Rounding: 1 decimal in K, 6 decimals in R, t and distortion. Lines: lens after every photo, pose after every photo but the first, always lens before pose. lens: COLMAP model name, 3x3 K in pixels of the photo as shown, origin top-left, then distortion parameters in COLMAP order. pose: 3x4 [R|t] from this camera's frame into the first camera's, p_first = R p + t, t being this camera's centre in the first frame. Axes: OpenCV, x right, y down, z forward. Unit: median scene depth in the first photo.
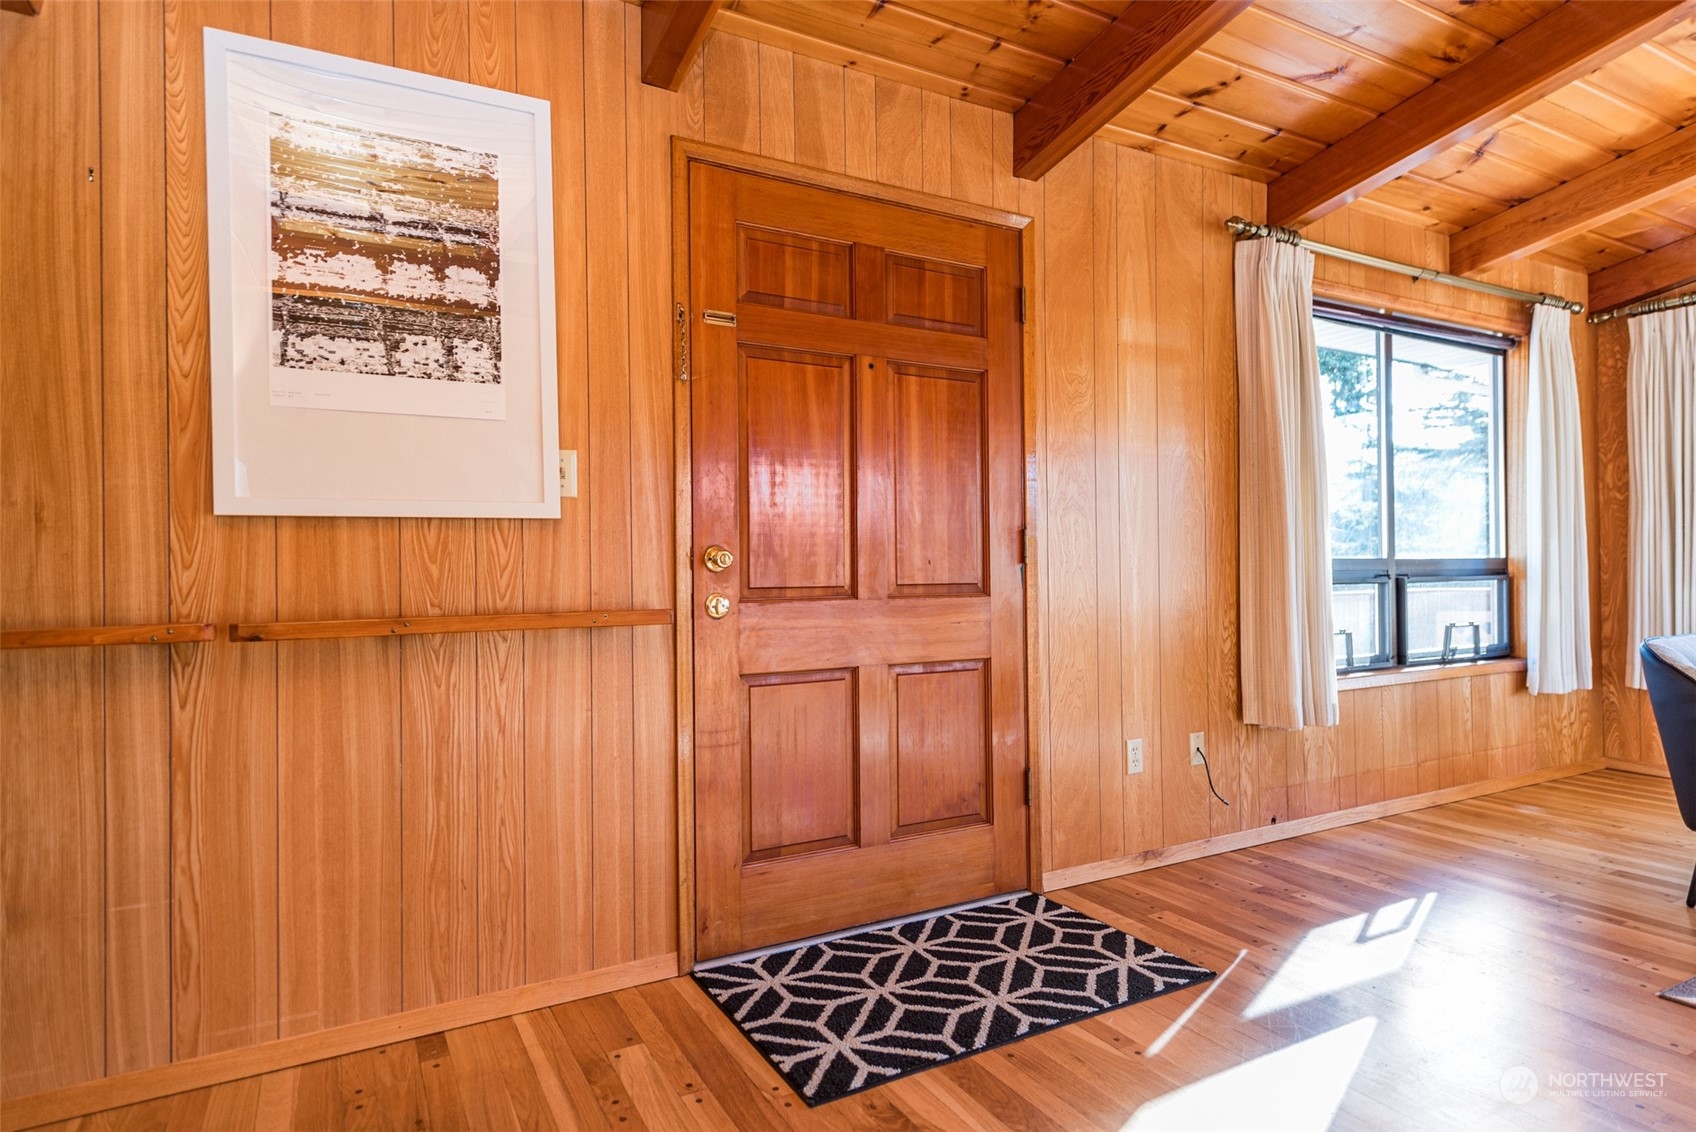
lens RADIAL K [[939.8, 0, 841.0], [0, 939.8, 561.0], [0, 0, 1]] dist [0.005435, 0.000841]
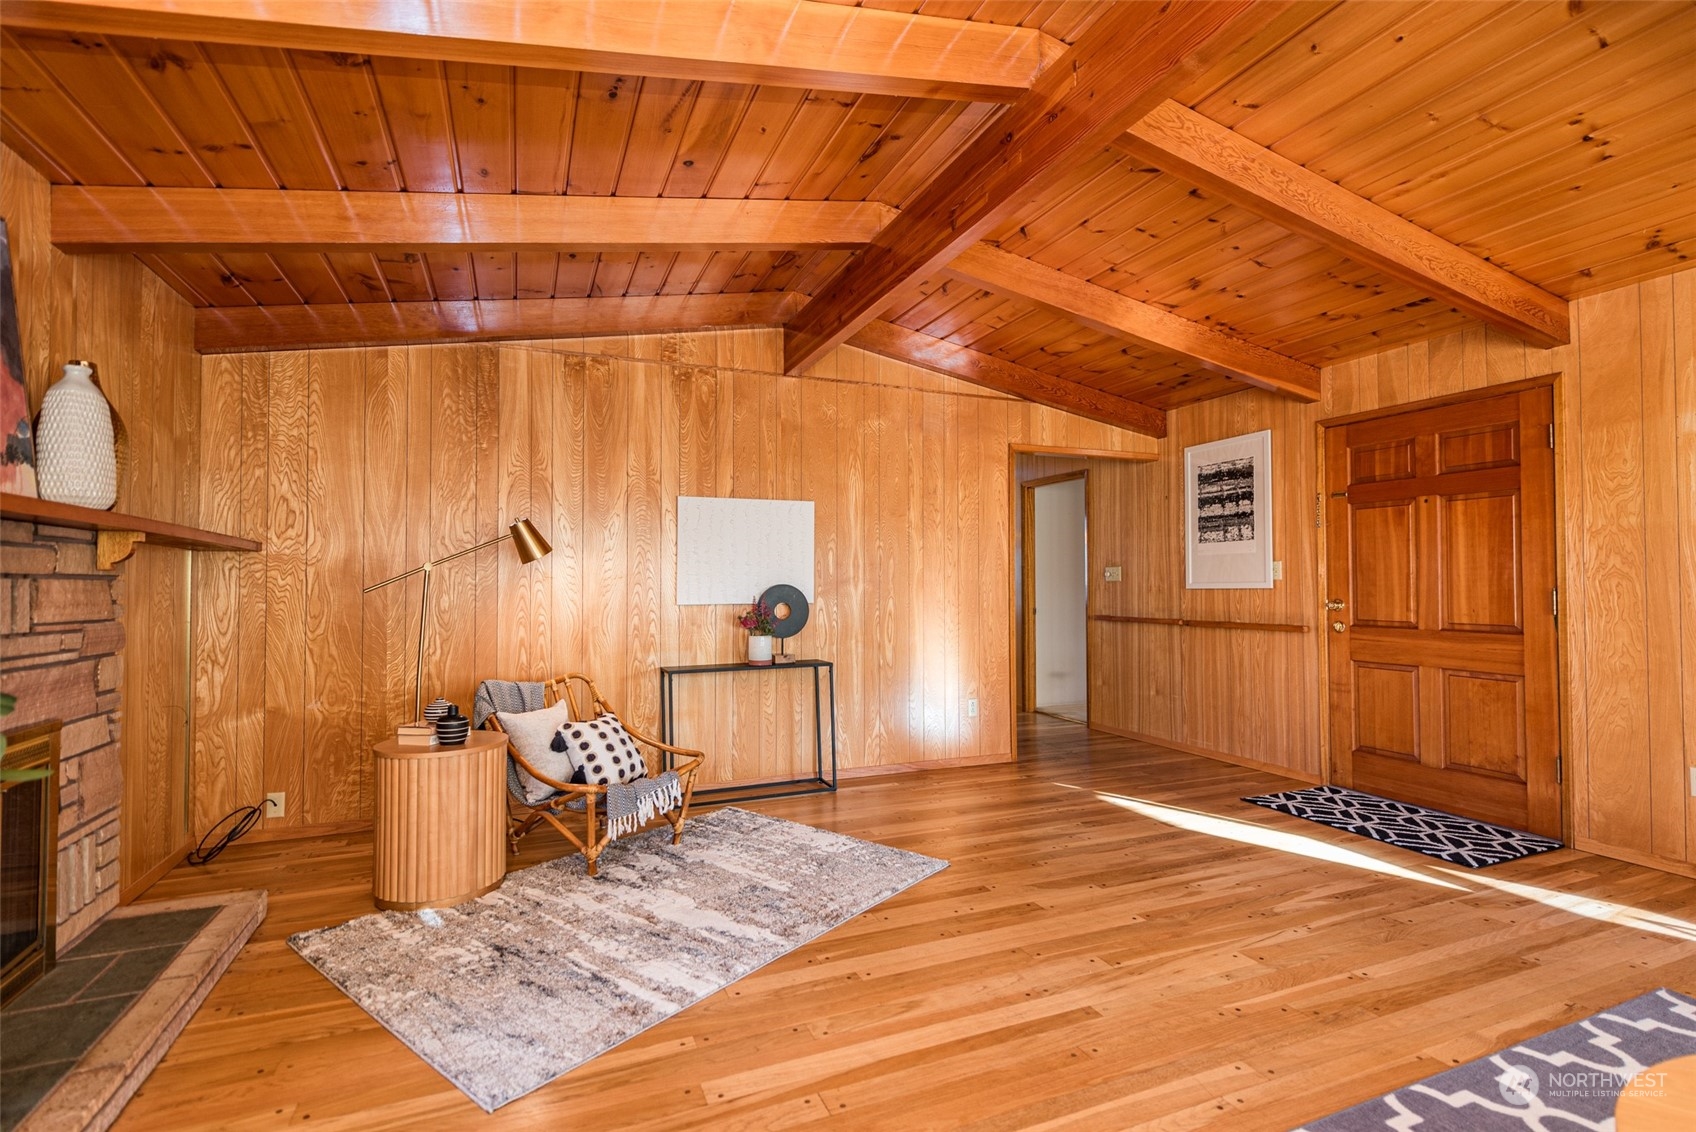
lens RADIAL K [[801.6, 0, 845.7], [0, 801.6, 568.8], [0, 0, 1]] dist [0.005393, 0.000324]
pose [[-0.109611, -0.008450, -0.993939, 2.088734], [0.013941, 0.999852, -0.010037, -0.095115], [0.993877, -0.014957, -0.109477, 0.070124]]
